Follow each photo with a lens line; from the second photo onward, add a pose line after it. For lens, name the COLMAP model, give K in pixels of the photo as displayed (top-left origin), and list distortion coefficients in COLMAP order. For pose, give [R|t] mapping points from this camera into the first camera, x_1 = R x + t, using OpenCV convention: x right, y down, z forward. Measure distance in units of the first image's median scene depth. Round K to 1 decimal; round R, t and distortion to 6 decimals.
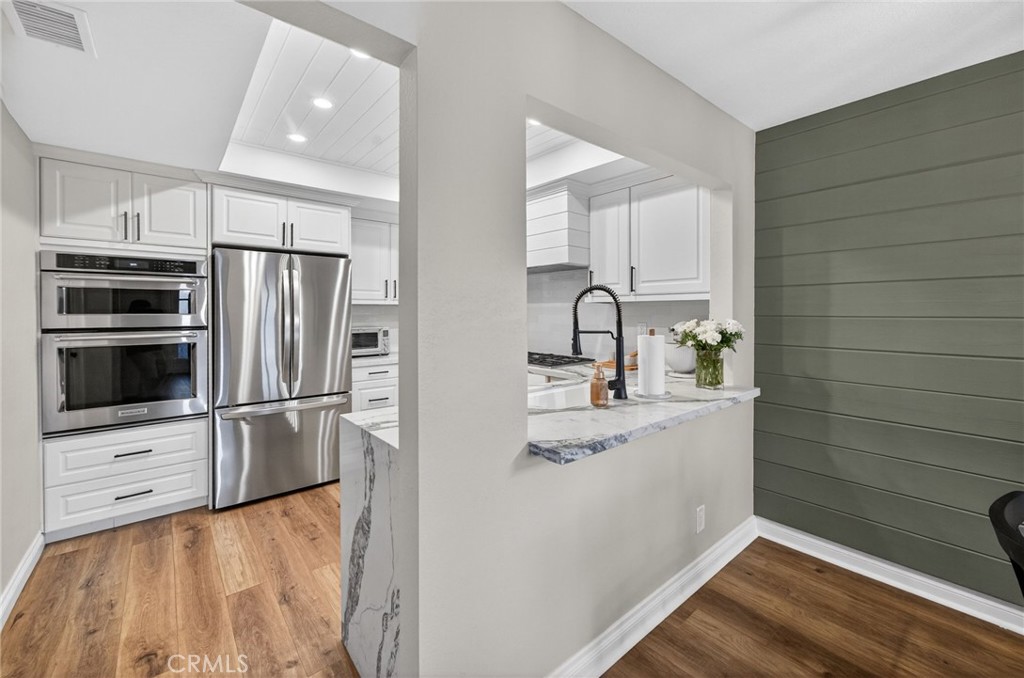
lens RADIAL K [[415.3, 0, 511.1], [0, 415.3, 315.3], [0, 0, 1]] dist [-0.007957, -0.000098]
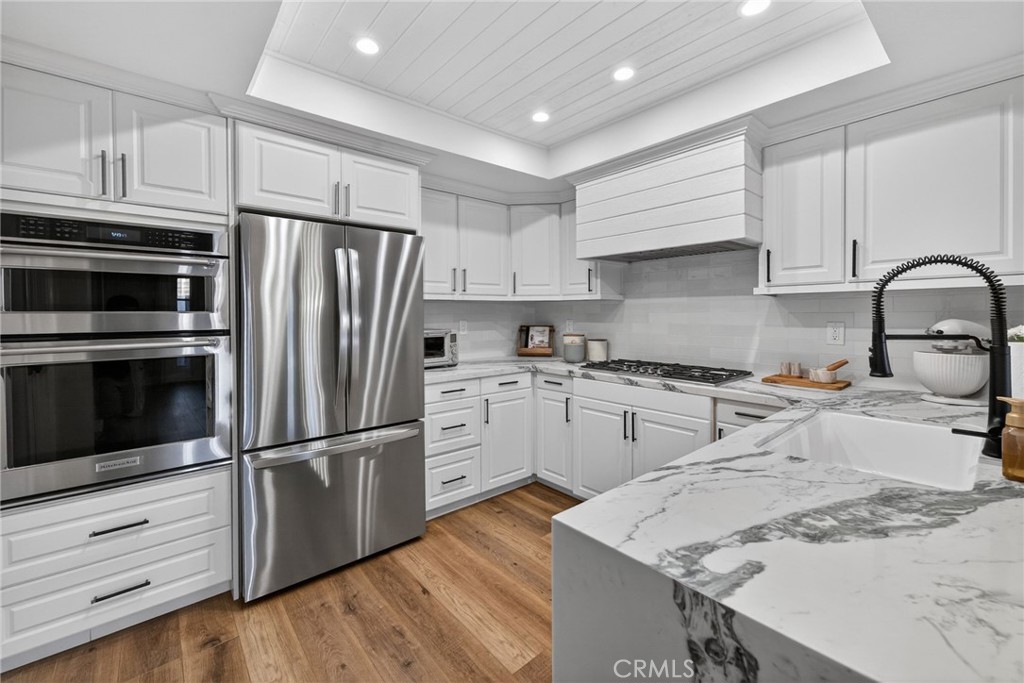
lens RADIAL K [[415.3, 0, 511.1], [0, 415.3, 317.8], [0, 0, 1]] dist [-0.007957, -0.000098]
pose [[0.999921, -0.004643, 0.011650, -0.293697], [0.004600, 0.999983, 0.003670, 0.006376], [-0.011667, -0.003616, 0.999925, 0.332754]]
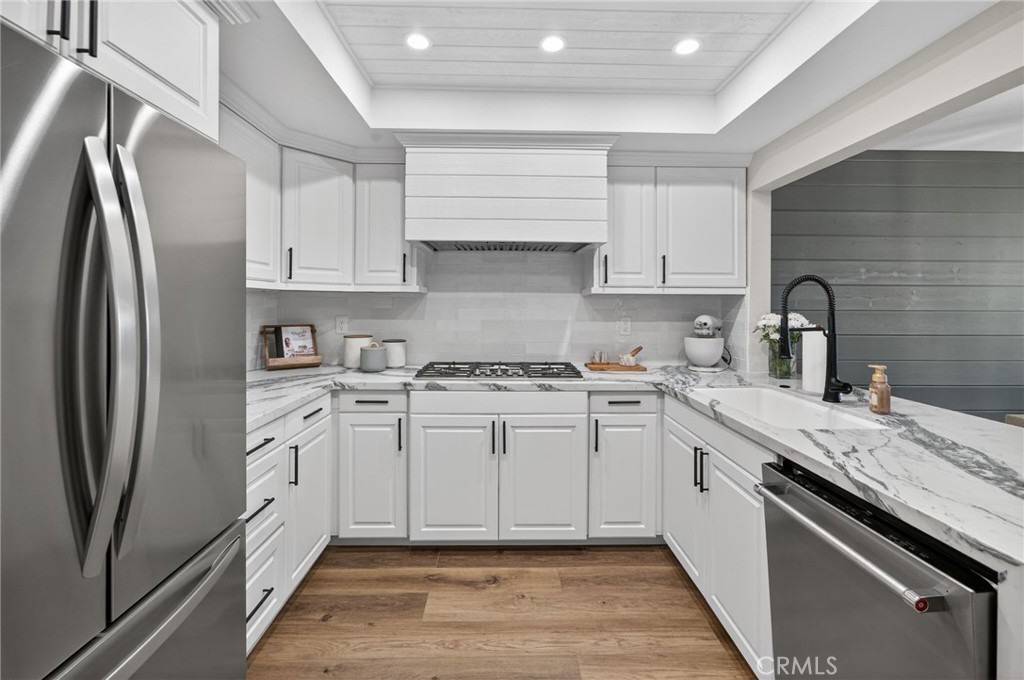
lens RADIAL K [[416.4, 0, 509.6], [0, 416.4, 304.9], [0, 0, 1]] dist [-0.024634, 0.010949]
pose [[0.628750, 0.007299, 0.777573, -0.639029], [-0.000702, 0.999961, -0.008819, -0.001142], [-0.777607, 0.004999, 0.628731, 0.712589]]
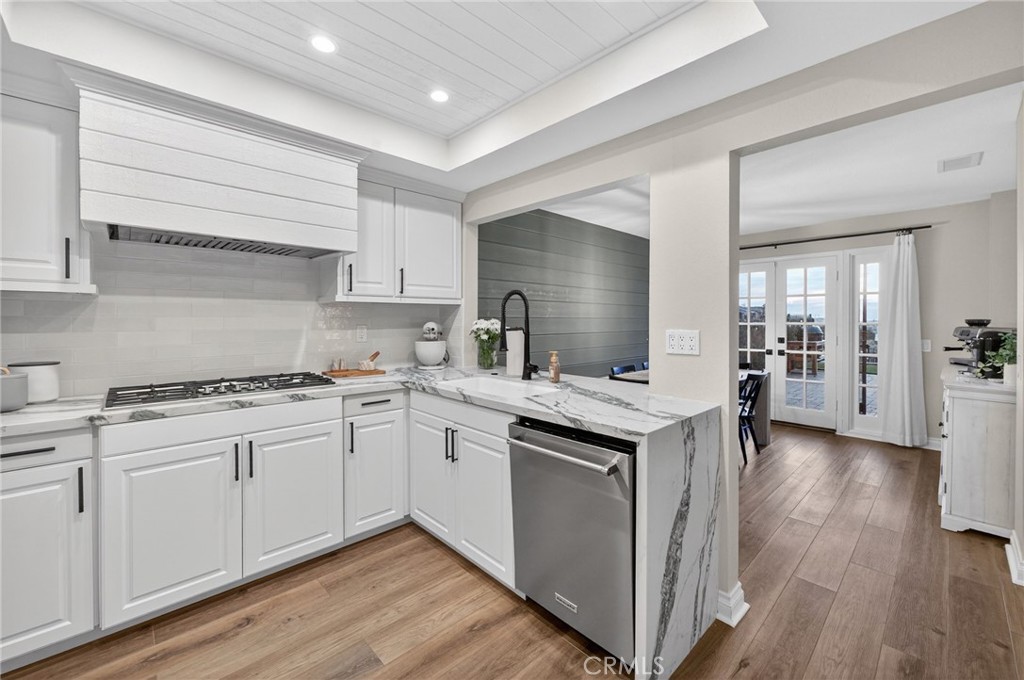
lens RADIAL K [[412.0, 0, 505.1], [0, 412.0, 322.3], [0, 0, 1]] dist [-0.021979, 0.010682]
pose [[-0.053954, -0.005312, 0.998529, -0.745463], [0.005526, 0.999969, 0.005618, 0.009816], [-0.998528, 0.005821, -0.053923, 0.825290]]
